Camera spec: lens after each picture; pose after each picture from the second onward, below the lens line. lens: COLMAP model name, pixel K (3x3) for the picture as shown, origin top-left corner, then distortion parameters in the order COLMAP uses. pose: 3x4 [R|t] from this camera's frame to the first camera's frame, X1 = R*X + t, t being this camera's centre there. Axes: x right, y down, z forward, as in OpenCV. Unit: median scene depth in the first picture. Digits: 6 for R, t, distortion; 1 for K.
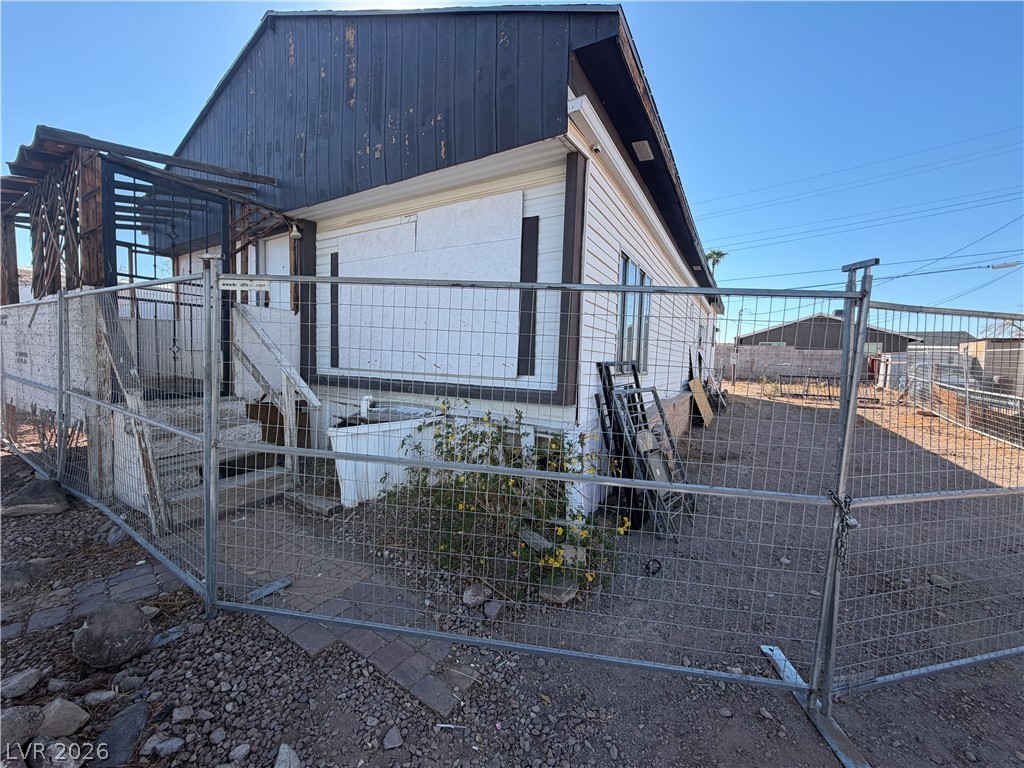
lens RADIAL K [[405.6, 0, 512.0], [0, 405.6, 384.0], [0, 0, 1]] dist [-0.000020, -0.000116]
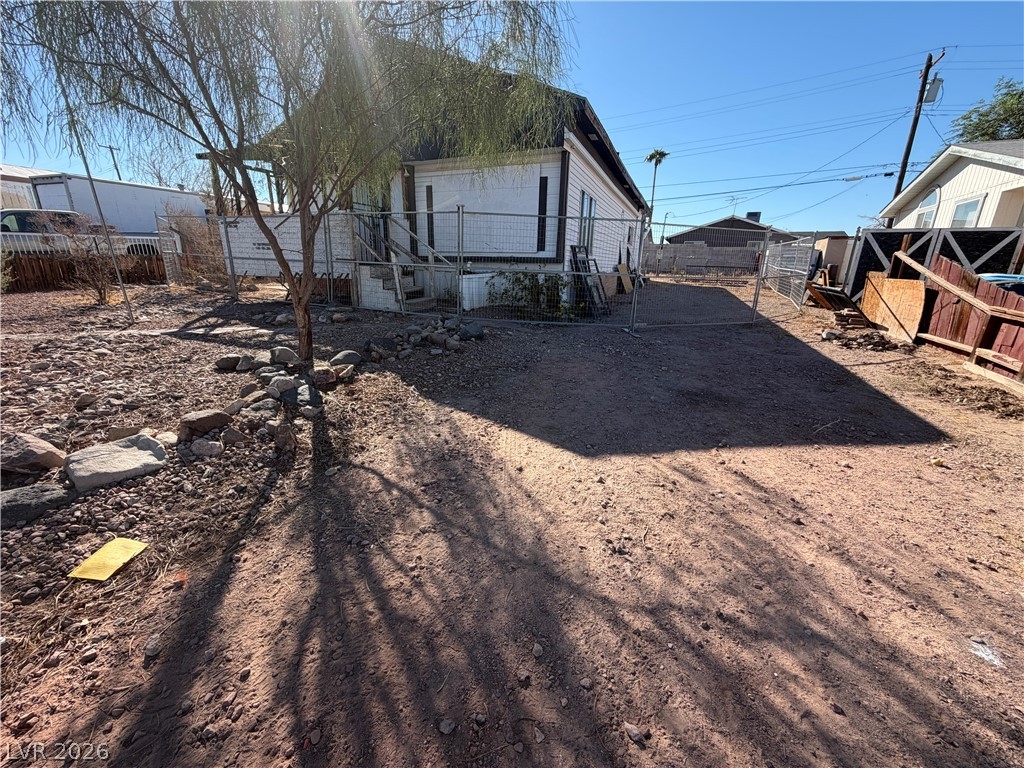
lens RADIAL K [[405.6, 0, 512.0], [0, 405.6, 384.0], [0, 0, 1]] dist [-0.000020, -0.000116]
pose [[0.991263, -0.046062, 0.123597, -0.423546], [0.016763, 0.973436, 0.228344, 0.173462], [-0.130832, -0.224277, 0.965703, -1.294359]]
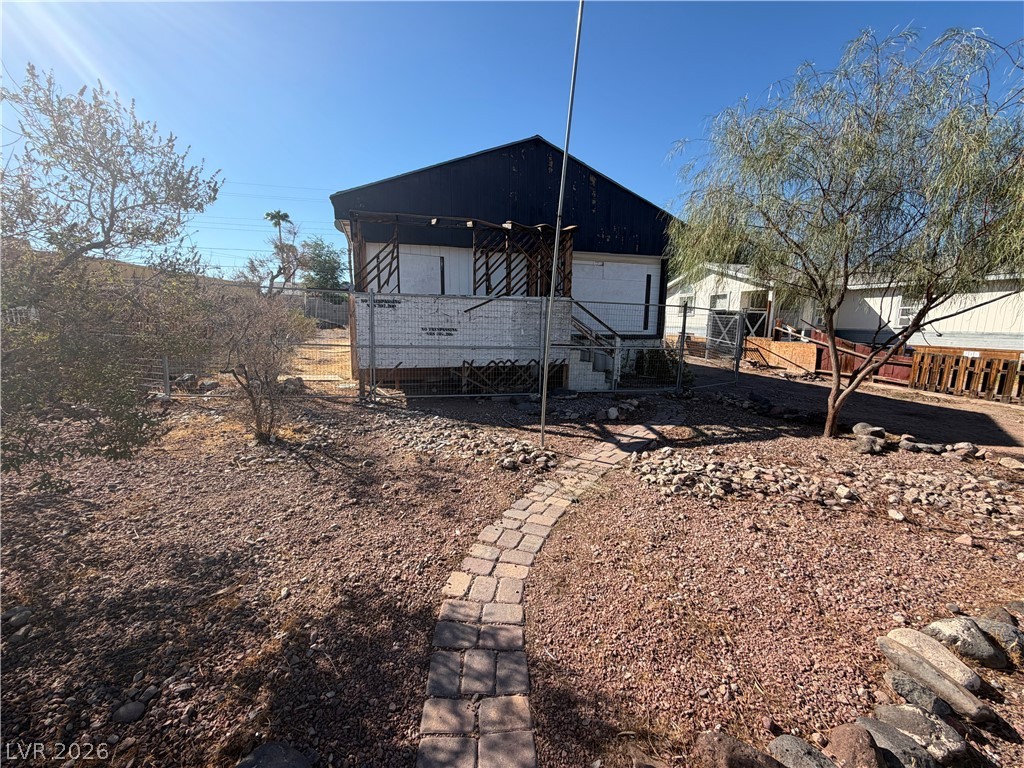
lens RADIAL K [[405.6, 0, 512.0], [0, 405.6, 384.0], [0, 0, 1]] dist [-0.000020, -0.000116]
pose [[0.684825, -0.131616, 0.716723, -2.557803], [0.050675, 0.989774, 0.133338, -0.069297], [-0.726944, -0.054993, 0.684491, -0.281649]]
